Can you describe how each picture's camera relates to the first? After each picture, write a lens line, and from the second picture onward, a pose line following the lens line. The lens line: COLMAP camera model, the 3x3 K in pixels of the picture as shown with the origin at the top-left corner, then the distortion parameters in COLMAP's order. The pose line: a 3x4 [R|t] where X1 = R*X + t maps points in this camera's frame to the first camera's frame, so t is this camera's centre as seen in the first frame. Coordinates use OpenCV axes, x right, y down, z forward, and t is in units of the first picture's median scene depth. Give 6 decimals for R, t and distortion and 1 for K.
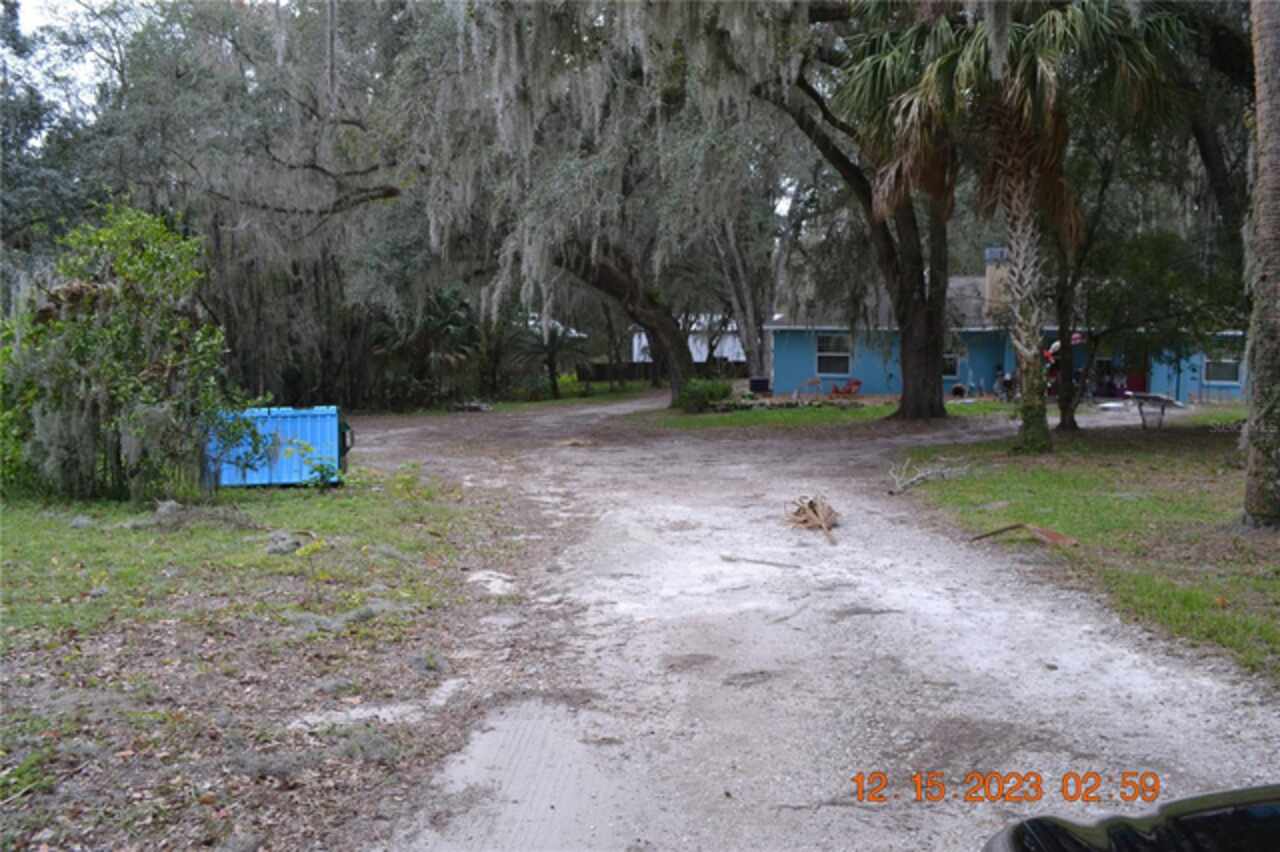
lens RADIAL K [[972.2, 0, 640.0], [0, 972.2, 426.0], [0, 0, 1]] dist [-0.106794, -0.000310]
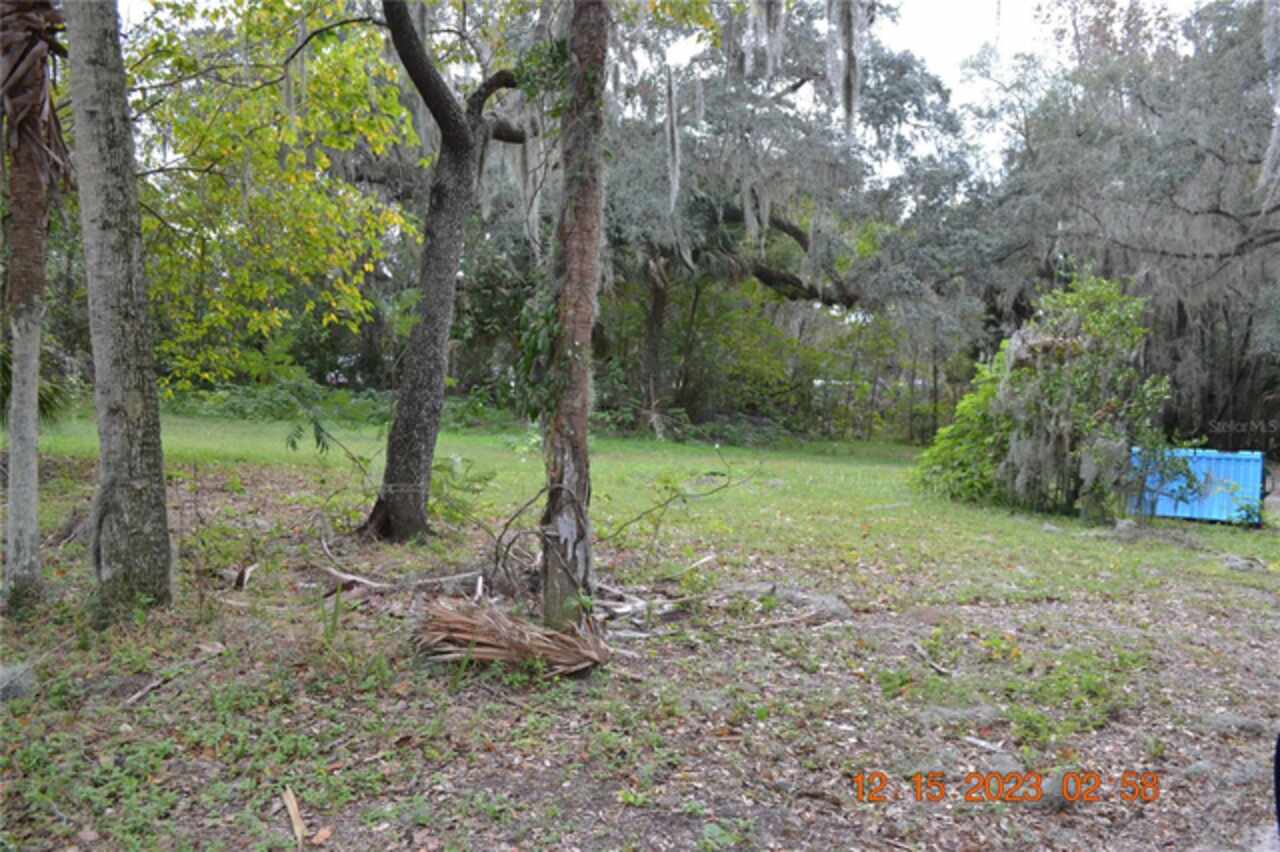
lens RADIAL K [[972.2, 0, 640.0], [0, 972.2, 426.0], [0, 0, 1]] dist [-0.106794, -0.000310]
pose [[0.658150, 0.048765, -0.751306, -0.001979], [-0.079314, 0.996838, -0.004778, 0.010127], [0.748697, 0.062734, 0.659937, -0.189332]]
